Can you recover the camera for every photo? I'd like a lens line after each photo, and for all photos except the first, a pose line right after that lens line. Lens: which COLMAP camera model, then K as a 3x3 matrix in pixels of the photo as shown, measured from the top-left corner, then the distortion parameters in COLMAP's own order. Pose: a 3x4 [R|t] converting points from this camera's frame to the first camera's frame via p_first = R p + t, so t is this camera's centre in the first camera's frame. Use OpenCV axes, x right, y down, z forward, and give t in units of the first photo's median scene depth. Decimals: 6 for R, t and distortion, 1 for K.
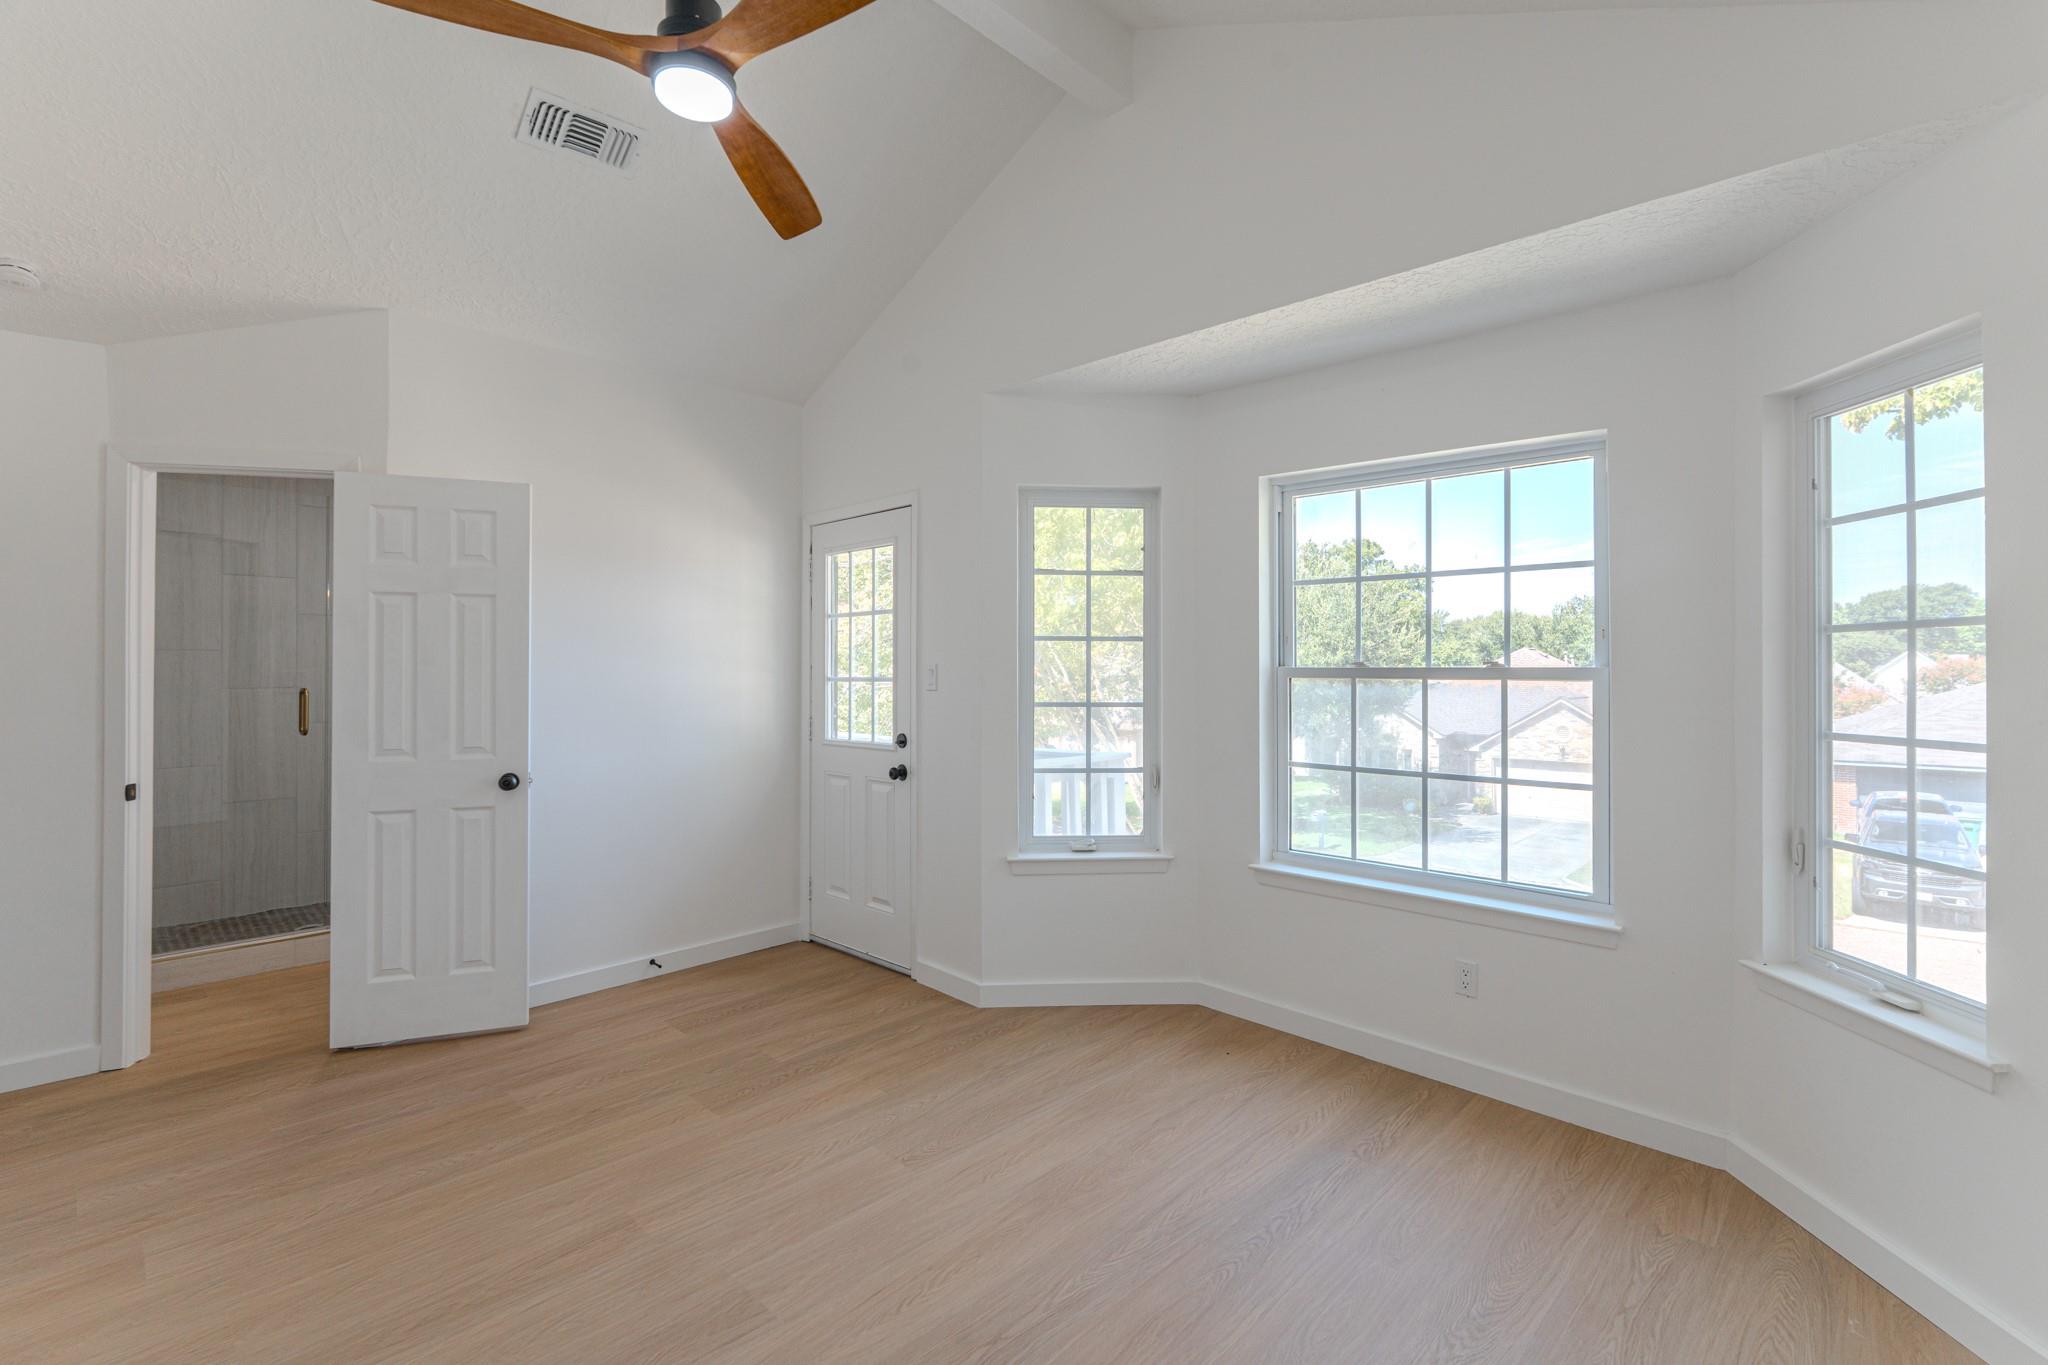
lens RADIAL K [[878.3, 0, 1028.5], [0, 878.3, 673.5], [0, 0, 1]] dist [0.001902, 0.000095]
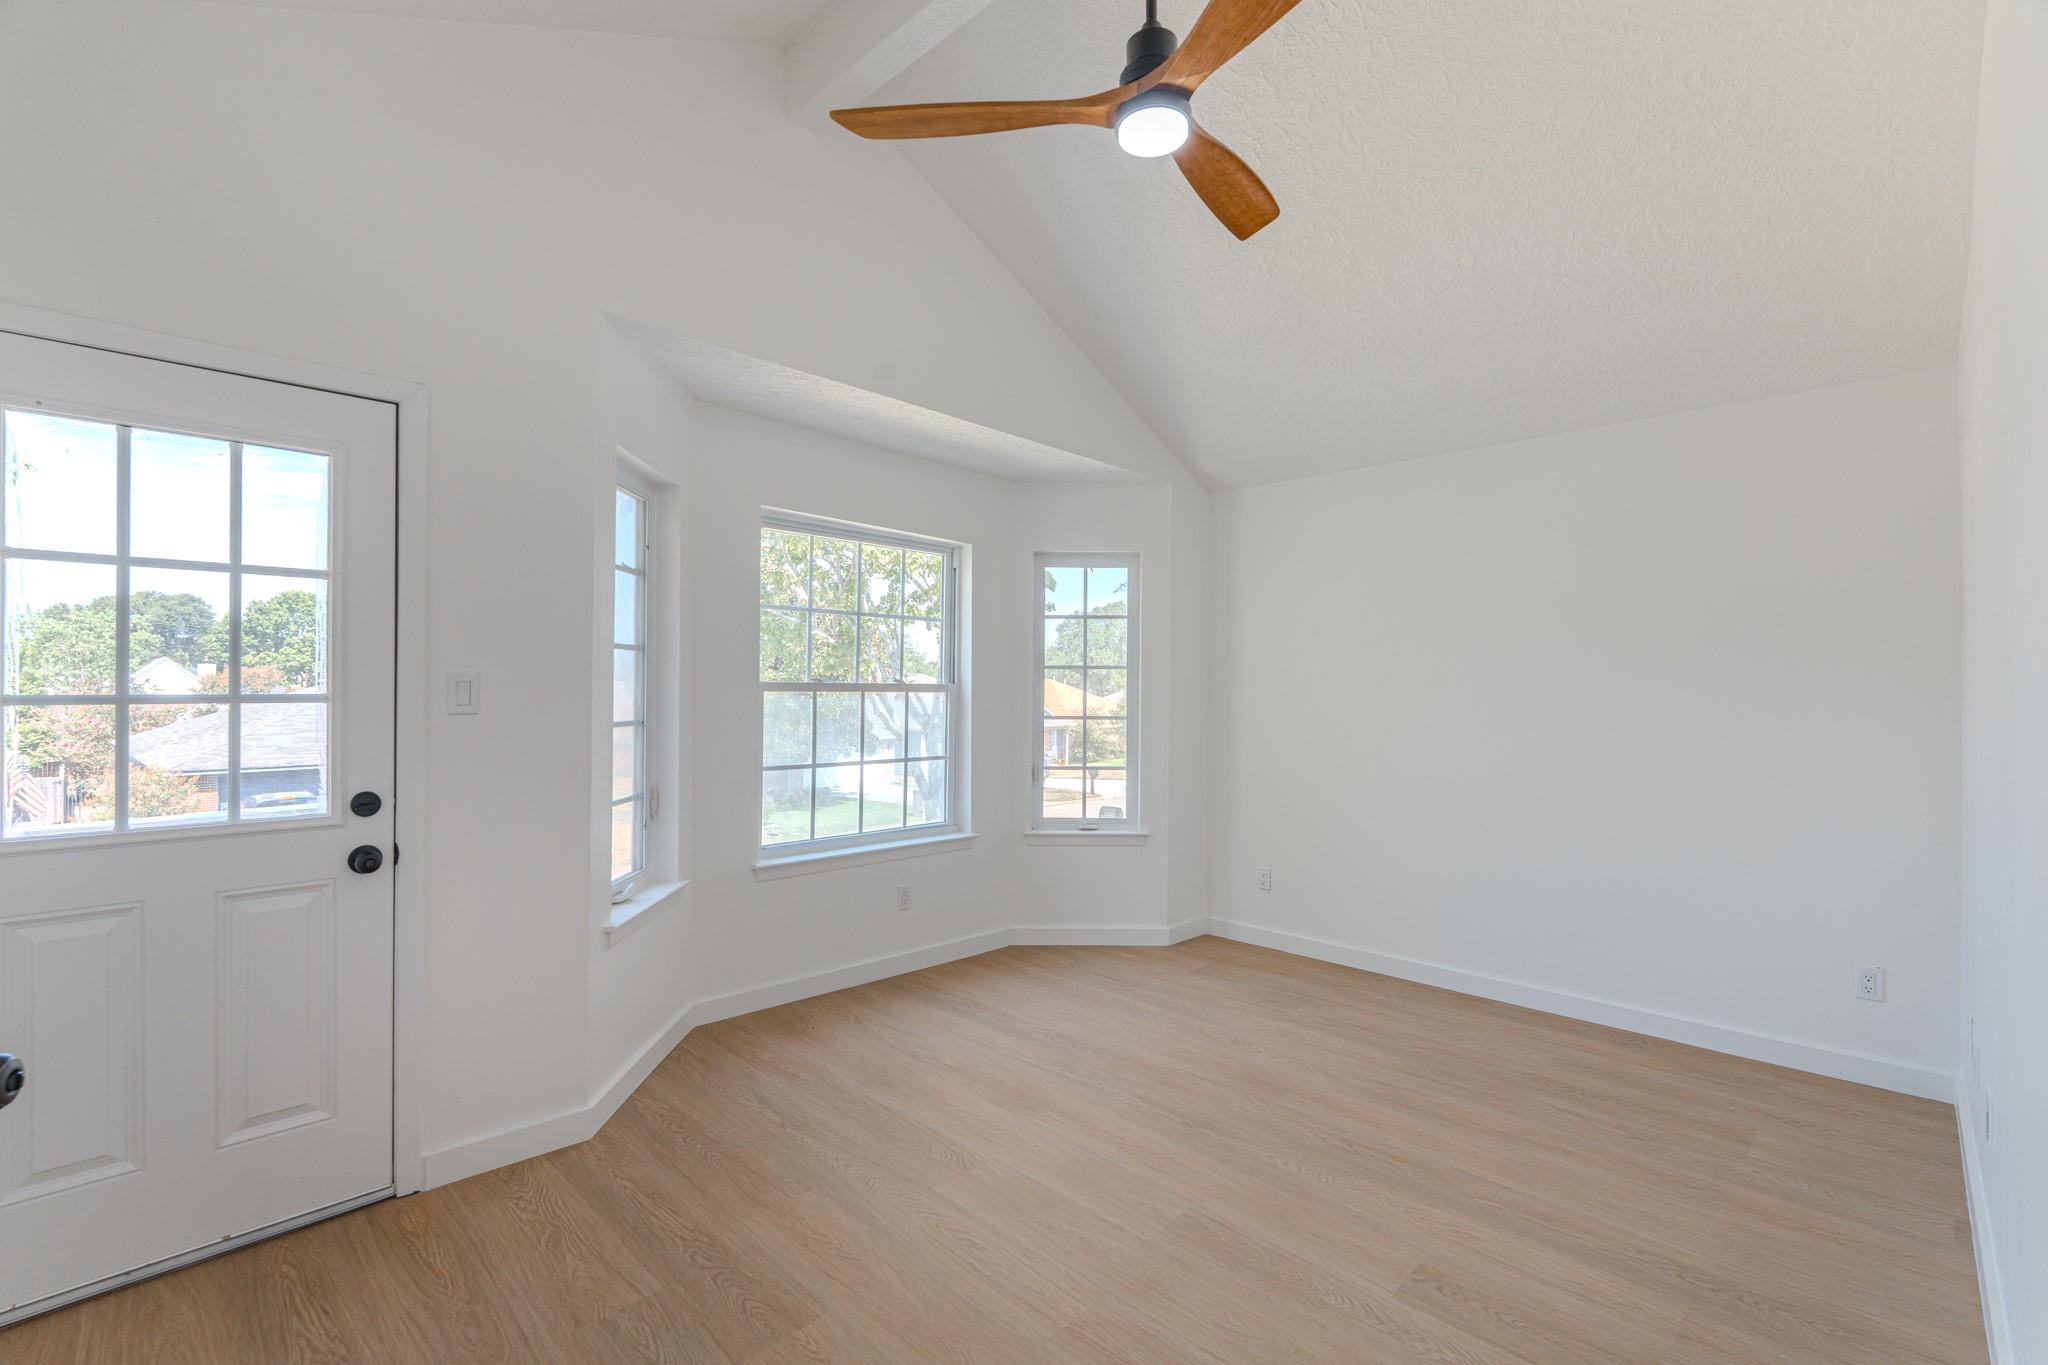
lens RADIAL K [[896.3, 0, 1024.0], [0, 896.3, 682.5], [0, 0, 1]] dist [-0.000815, -0.000302]
pose [[0.039650, 0.003508, 0.999207, -0.902311], [-0.003718, 0.999987, -0.003363, -0.003844], [-0.999207, -0.003581, 0.039662, 0.685441]]
